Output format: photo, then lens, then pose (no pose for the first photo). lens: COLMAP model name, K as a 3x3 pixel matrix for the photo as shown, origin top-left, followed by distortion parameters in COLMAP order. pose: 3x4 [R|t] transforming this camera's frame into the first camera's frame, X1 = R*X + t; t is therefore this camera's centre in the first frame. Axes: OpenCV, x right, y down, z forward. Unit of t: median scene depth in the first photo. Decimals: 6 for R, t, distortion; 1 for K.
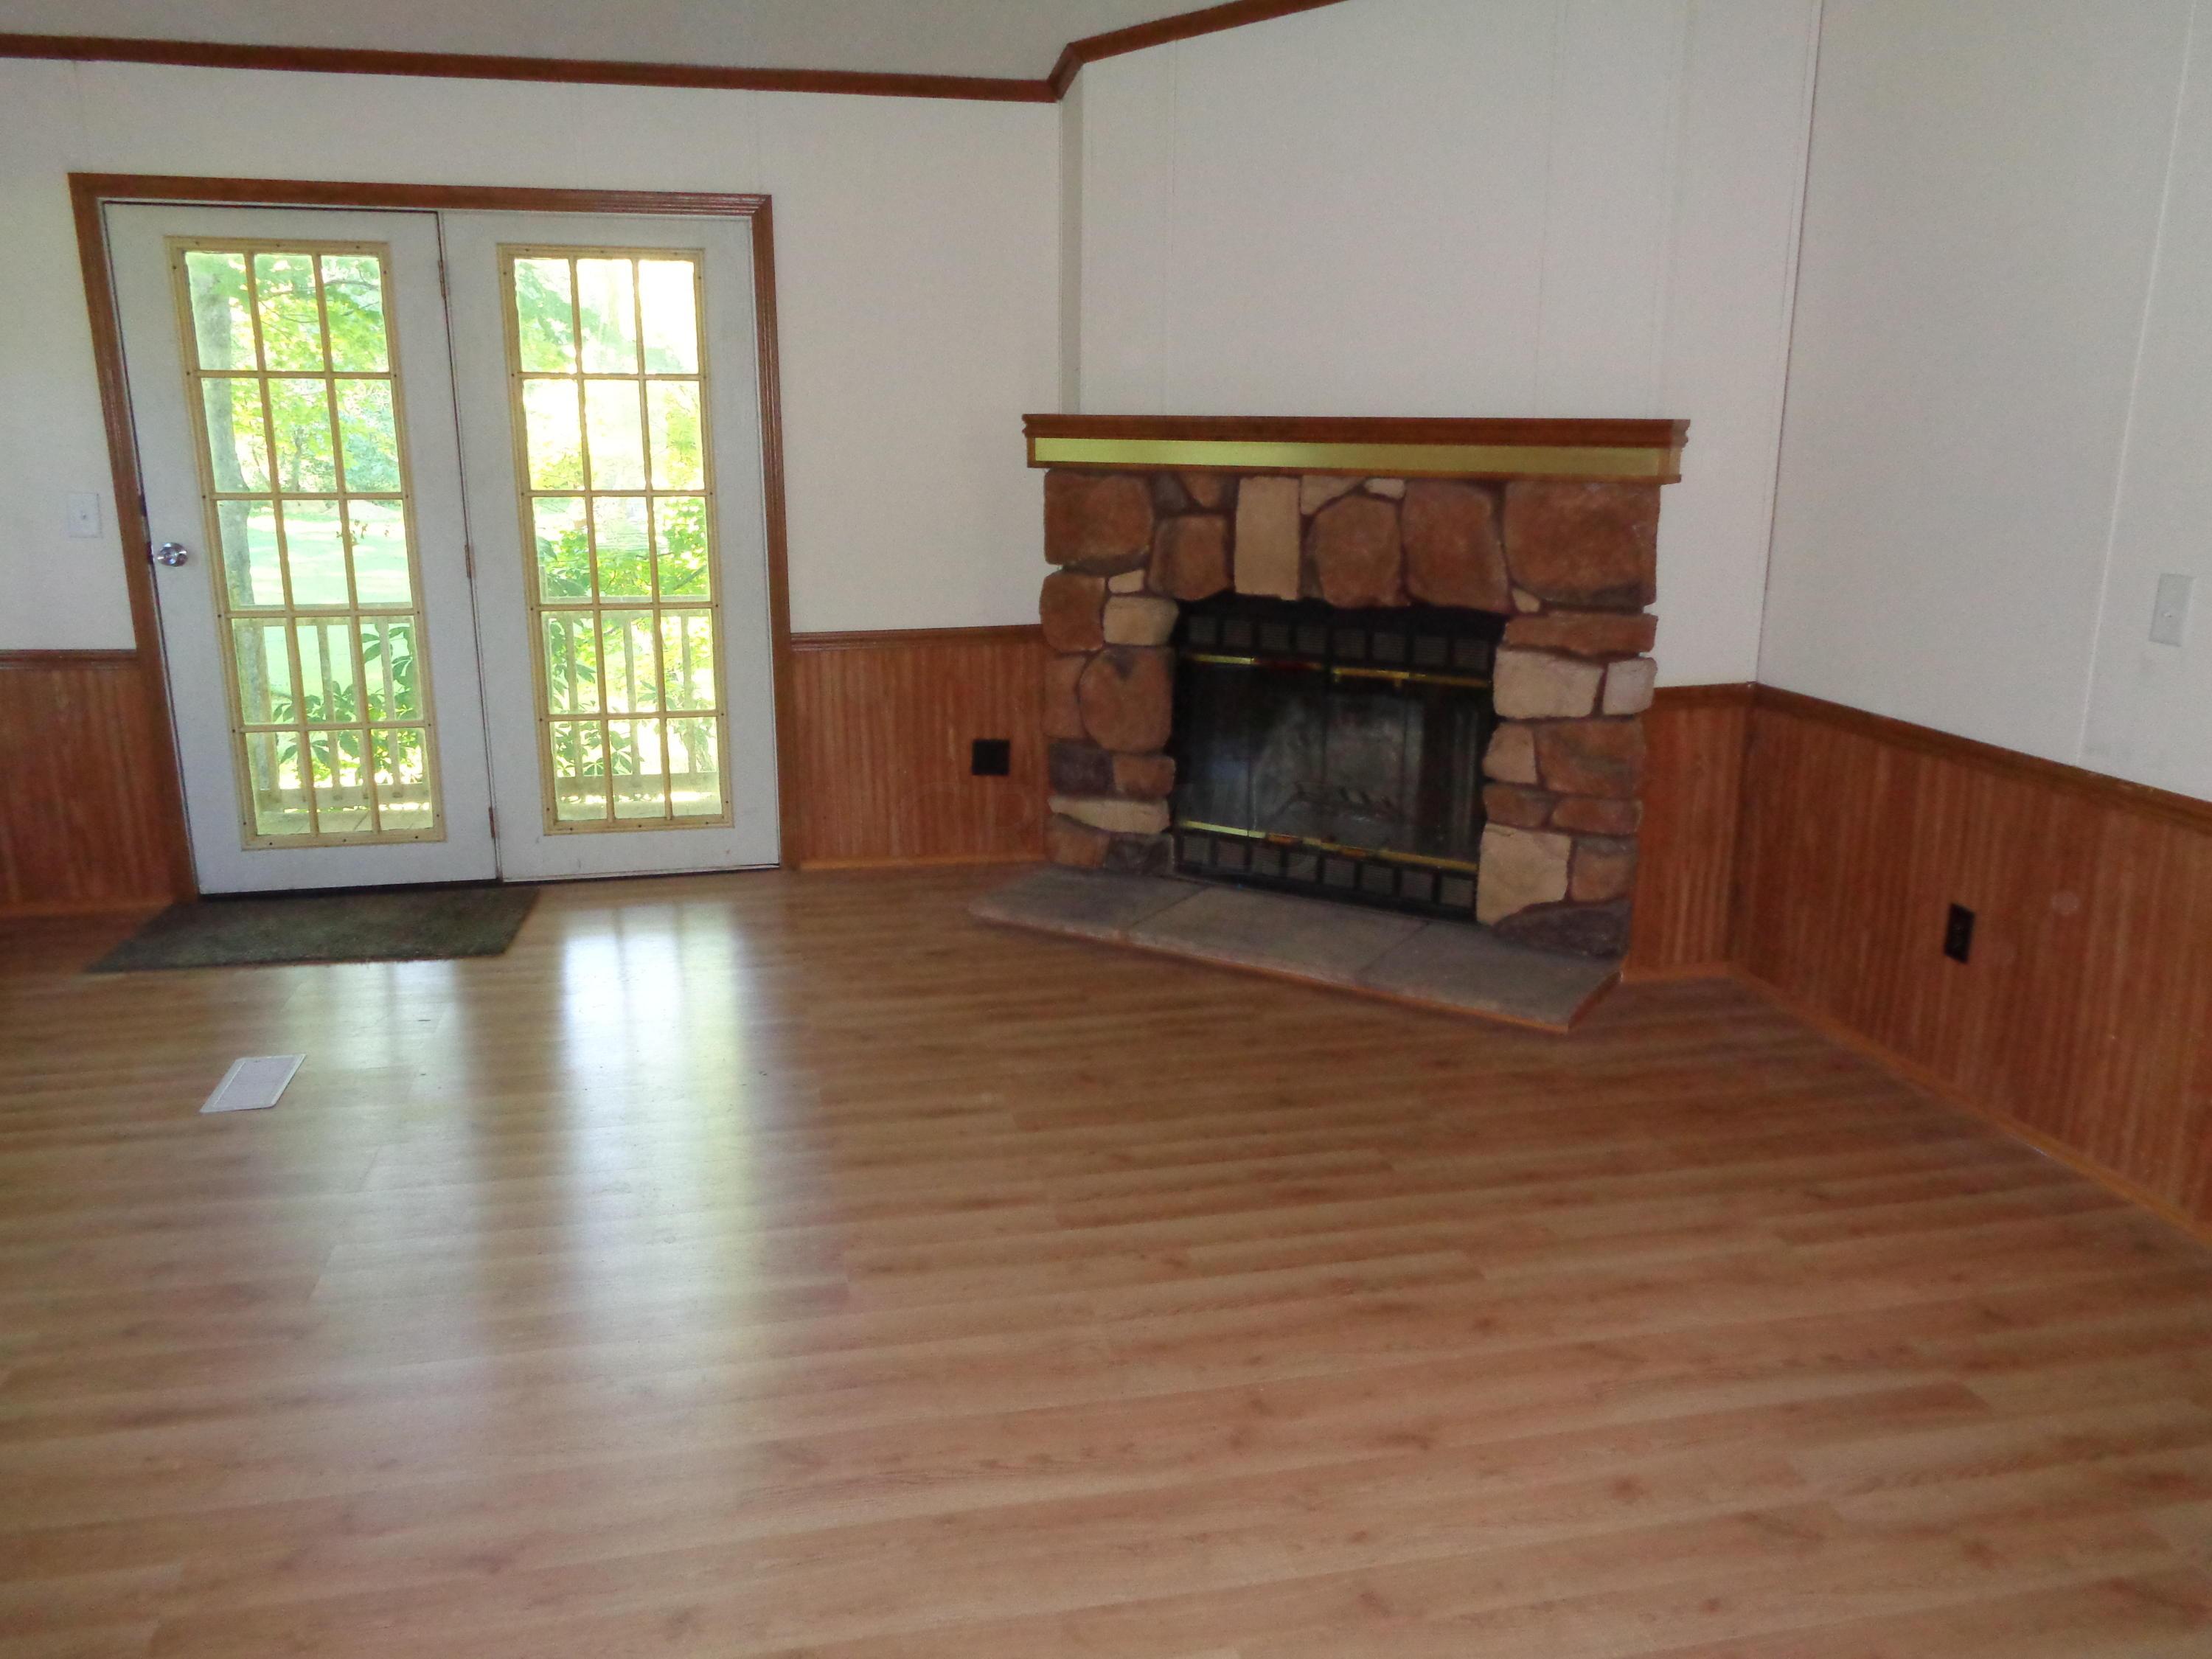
lens RADIAL K [[1661.8, 0, 1110.9], [0, 1661.8, 820.1], [0, 0, 1]] dist [0.004059, 0.005308]
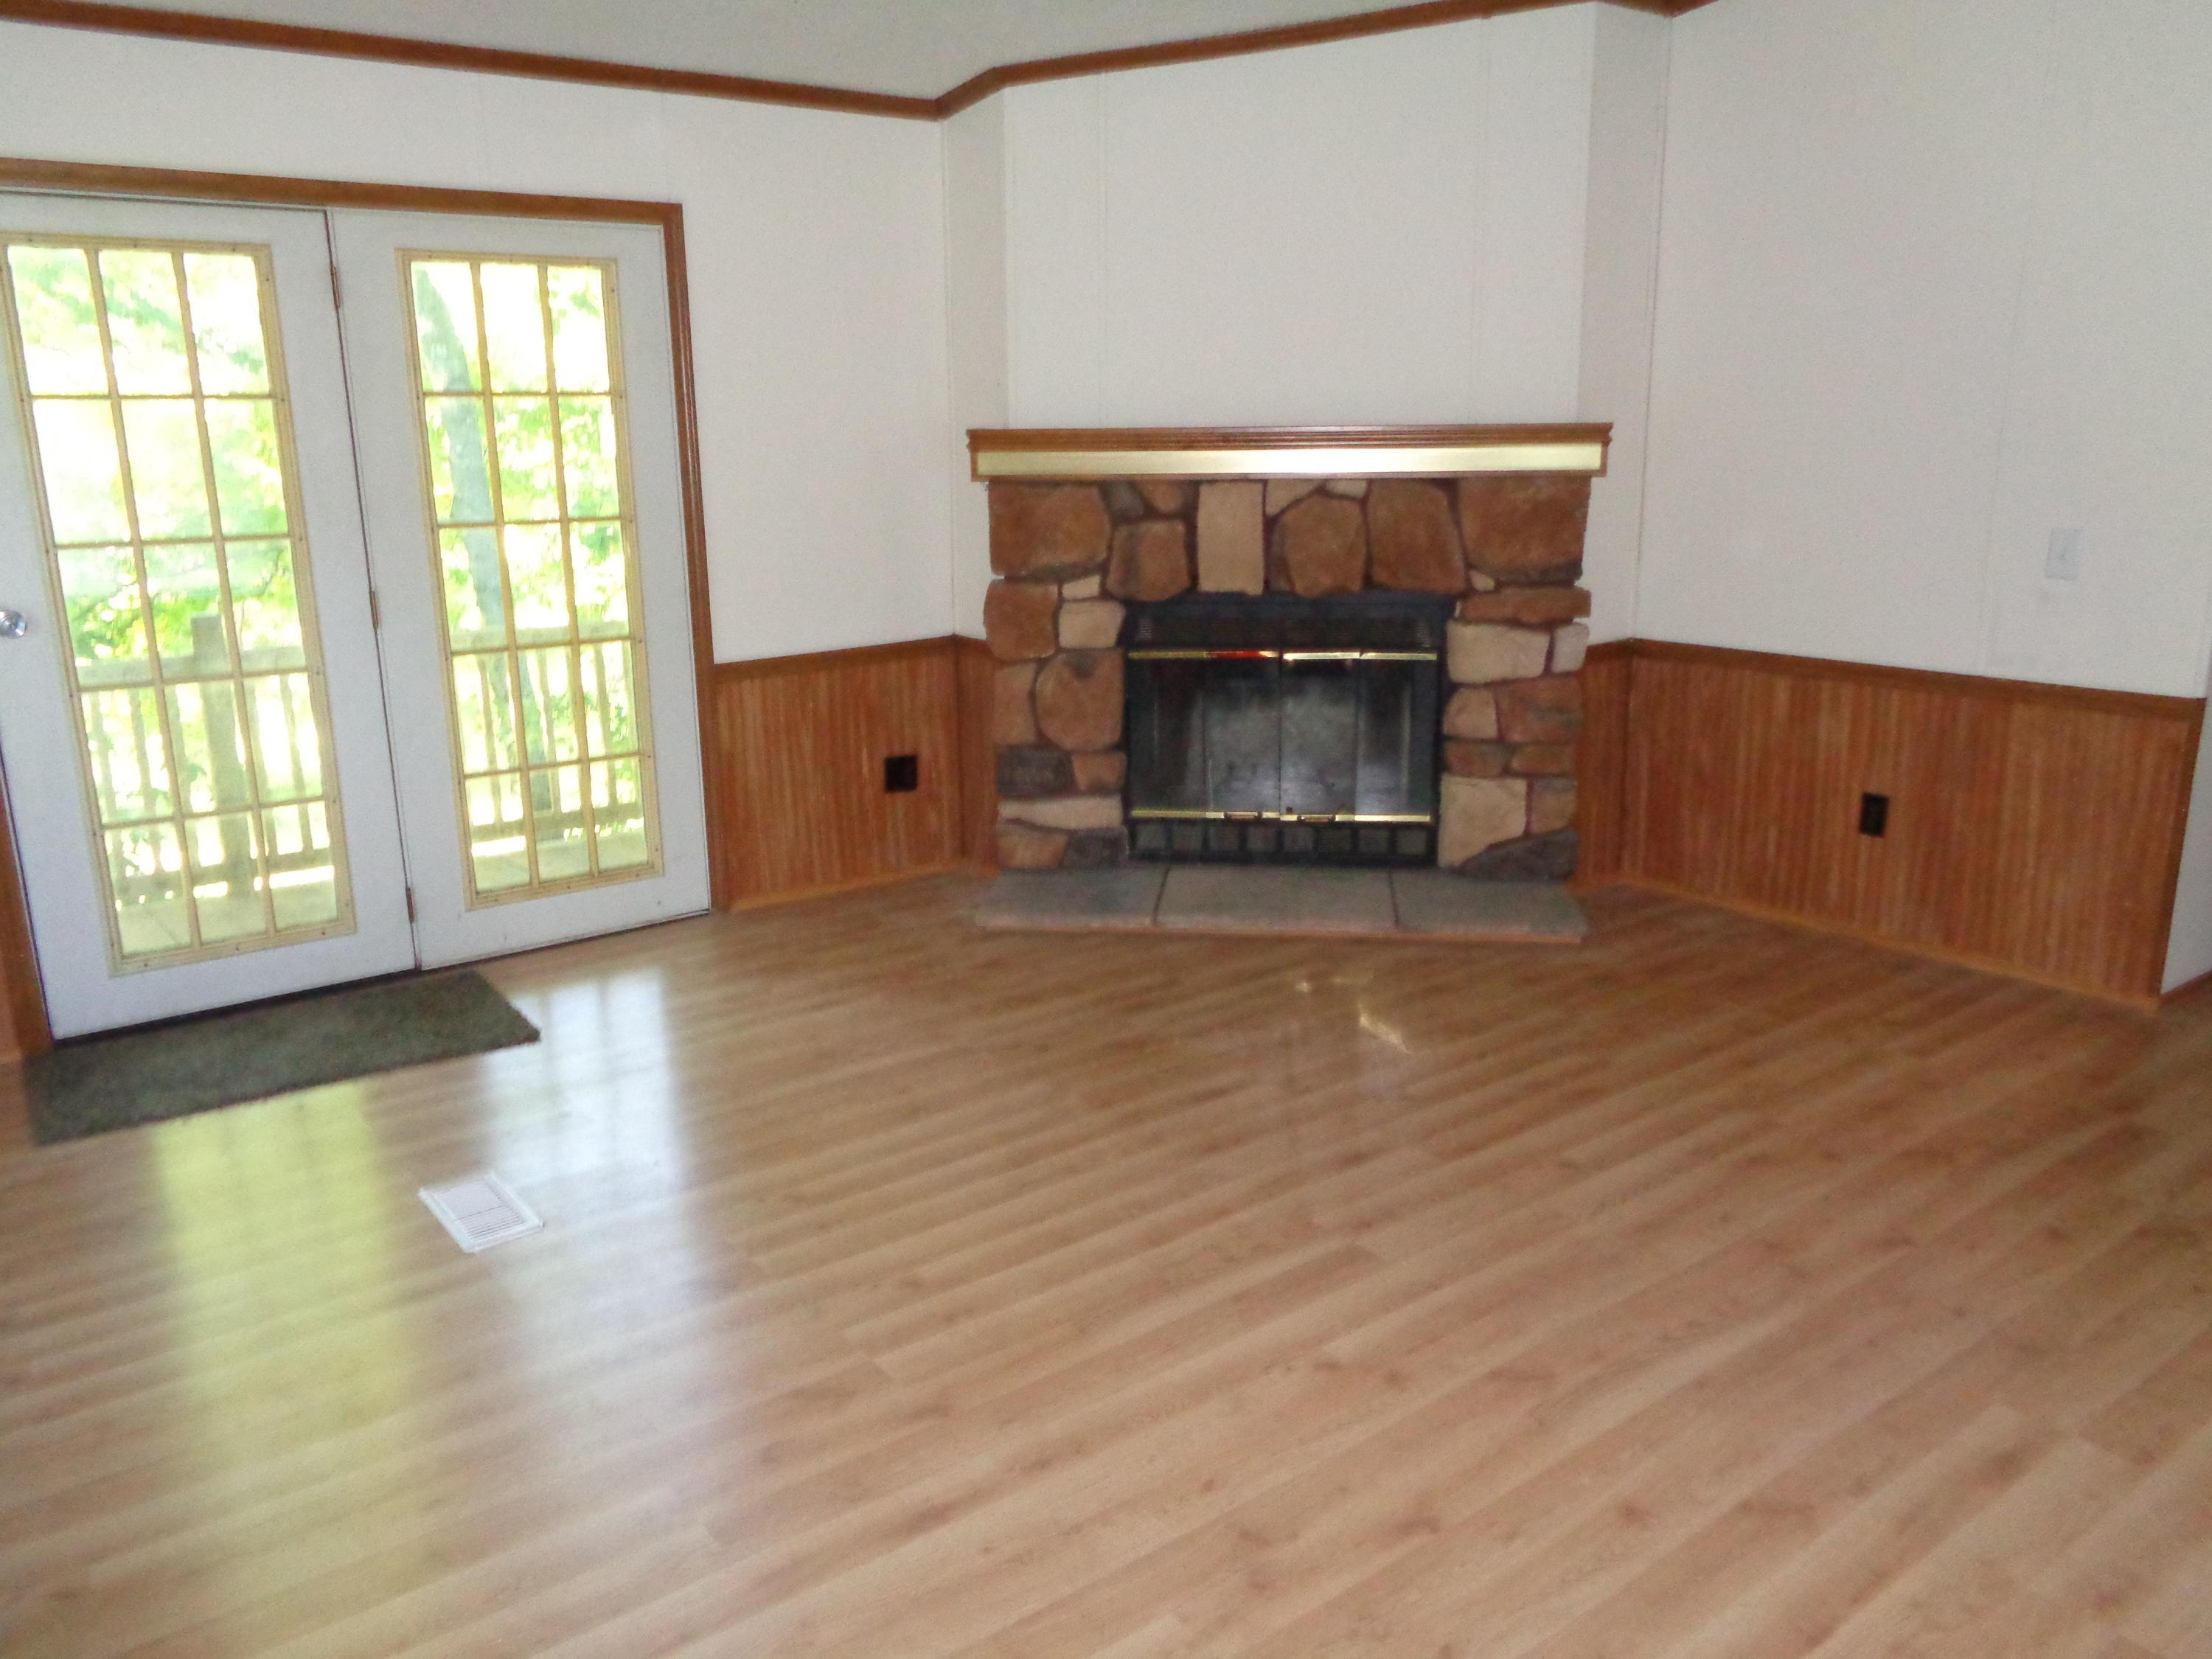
lens RADIAL K [[1661.8, 0, 1110.9], [0, 1661.8, 820.1], [0, 0, 1]] dist [0.004059, 0.005308]
pose [[0.904900, -0.116031, 0.409503, -0.447983], [0.117284, 0.992851, 0.022153, -0.020953], [-0.409146, 0.027981, 0.912040, 0.050646]]
